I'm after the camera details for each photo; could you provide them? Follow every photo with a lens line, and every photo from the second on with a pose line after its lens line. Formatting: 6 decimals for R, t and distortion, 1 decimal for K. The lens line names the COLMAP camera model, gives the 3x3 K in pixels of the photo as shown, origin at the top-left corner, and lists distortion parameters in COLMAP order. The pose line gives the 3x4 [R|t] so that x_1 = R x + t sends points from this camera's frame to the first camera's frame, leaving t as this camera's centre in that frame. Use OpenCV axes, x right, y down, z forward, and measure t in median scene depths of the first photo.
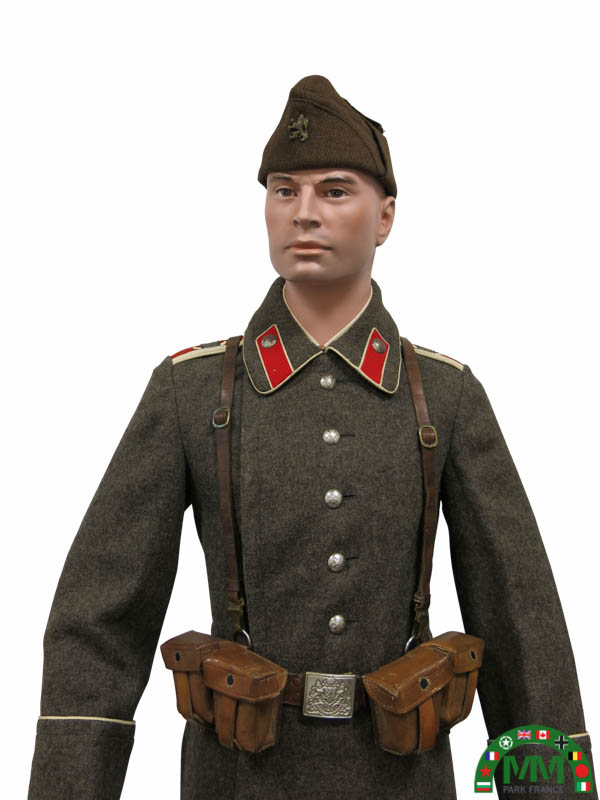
lens RADIAL K [[741.6, 0, 308.3], [0, 741.6, 375.4], [0, 0, 1]] dist [-0.015935, 0.000000]
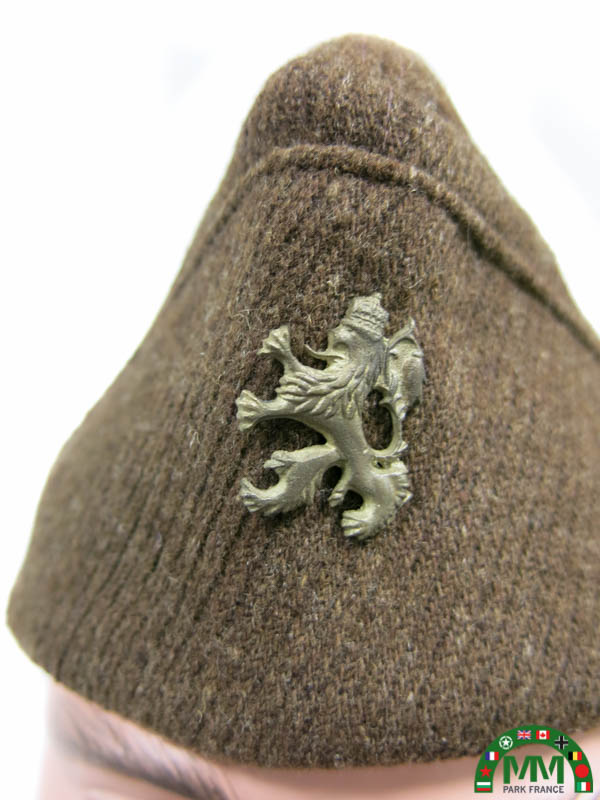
lens RADIAL K [[659.1, 0, 298.1], [0, 659.1, 396.9], [0, 0, 1]] dist [-0.011906, -0.000533]
pose [[0.981559, 0.047810, 0.185087, -0.033410], [-0.012618, 0.982312, -0.186827, -0.303304], [-0.190745, 0.181046, 0.964800, 0.864572]]
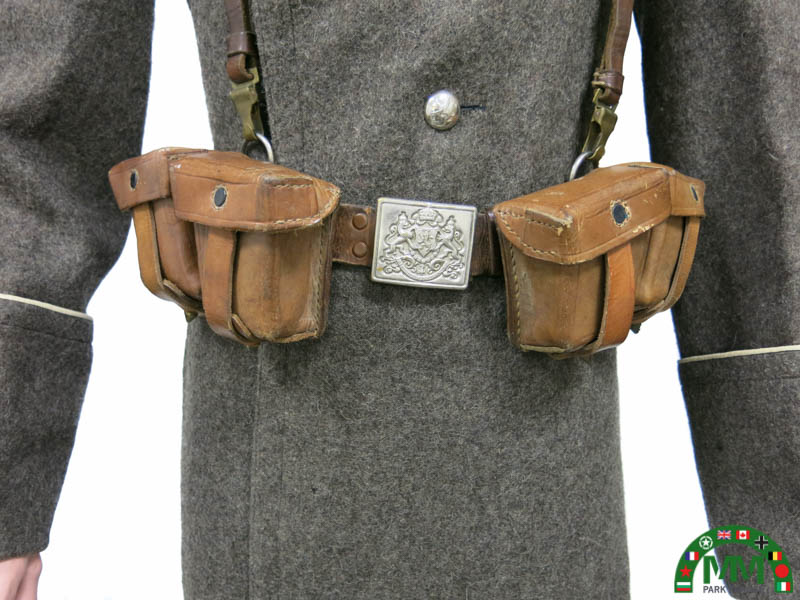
lens RADIAL K [[657.1, 0, 390.8], [0, 657.1, 314.8], [0, 0, 1]] dist [-0.013281, 0.009344]
pose [[0.999877, 0.013443, -0.008076, 0.009590], [-0.010859, 0.965027, 0.261927, 0.345102], [0.011315, -0.261807, 0.965054, 0.525934]]
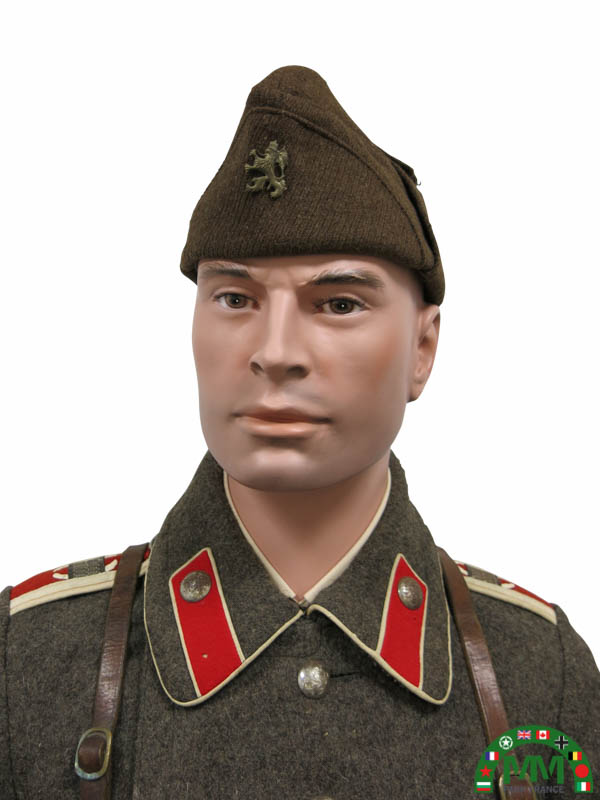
lens RADIAL K [[741.6, 0, 258.0], [0, 741.6, 374.0], [0, 0, 1]] dist [-0.015935, 0.000000]
pose [[0.999680, 0.016407, 0.019278, -0.024034], [-0.014797, 0.996616, -0.080860, -0.159842], [-0.020540, 0.080549, 0.996539, 0.519173]]
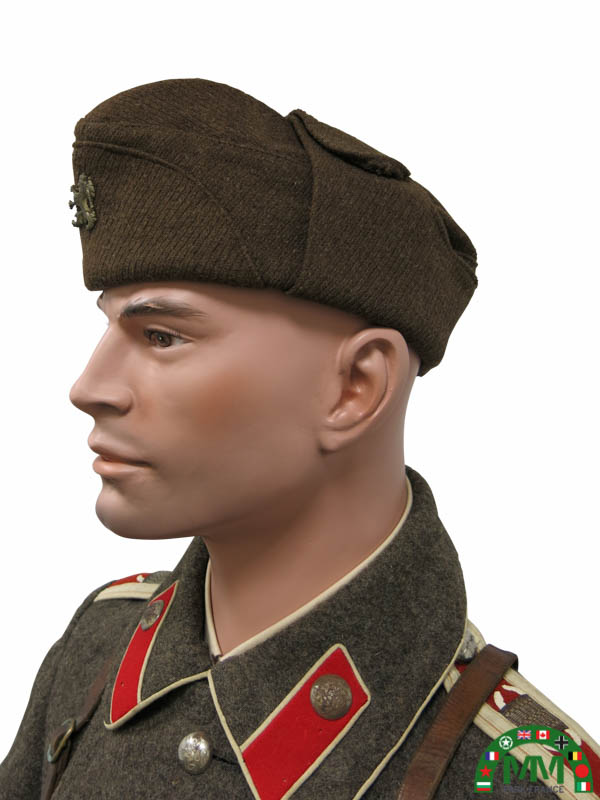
lens RADIAL K [[770.1, 0, 265.1], [0, 770.1, 358.7], [0, 0, 1]] dist [-0.007740, 0.000000]
pose [[0.692361, 0.031644, -0.720857, 0.394612], [-0.097654, 0.993956, -0.050161, -0.213623], [0.714913, 0.105124, 0.691266, 0.721950]]
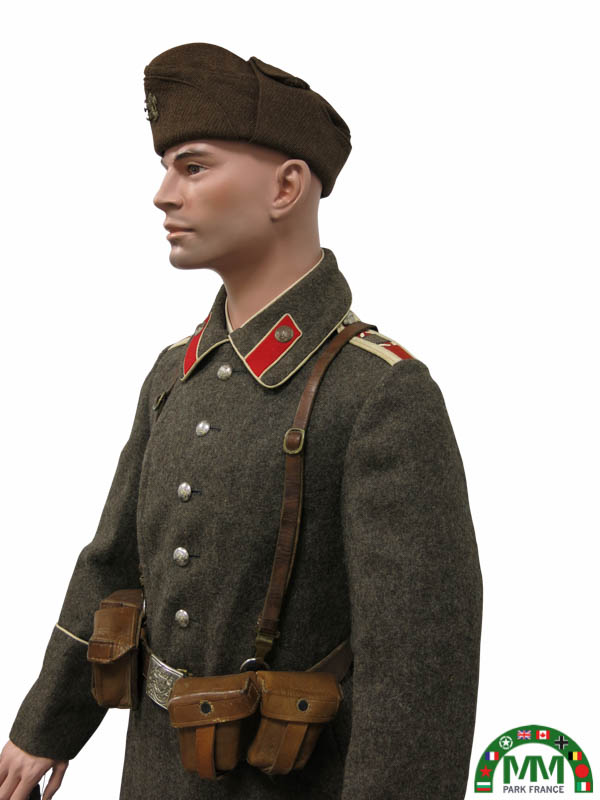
lens RADIAL K [[676.5, 0, 297.7], [0, 676.5, 405.1], [0, 0, 1]] dist [-0.008318, -0.007044]
pose [[0.711771, 0.078443, -0.698017, 0.733869], [-0.033227, 0.996392, 0.078093, -0.020418], [0.701625, -0.032392, 0.711810, 0.468058]]
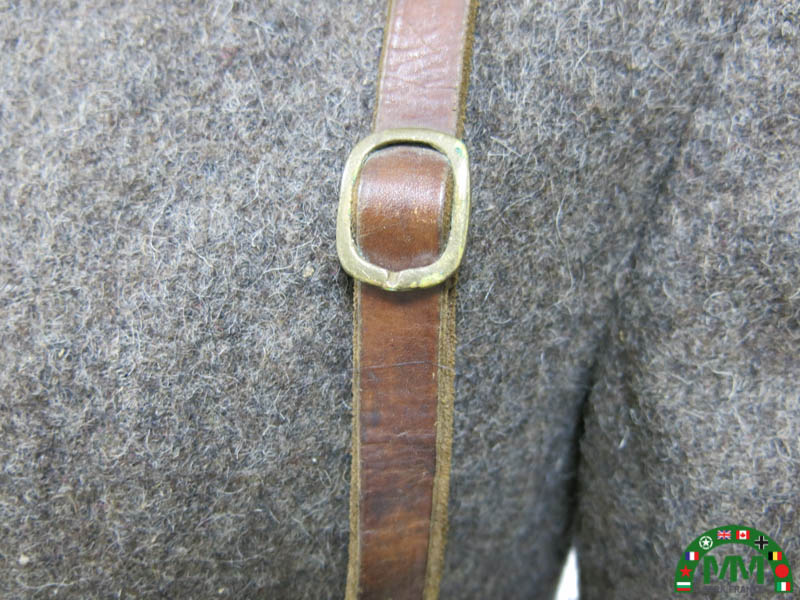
lens RADIAL K [[667.4, 0, 397.9], [0, 667.4, 300.5], [0, 0, 1]] dist [-0.036369, -0.001629]
pose [[0.891695, 0.169891, -0.419543, 0.226895], [-0.037775, 0.951586, 0.305052, 0.062291], [0.451057, -0.256166, 0.854942, 0.920346]]
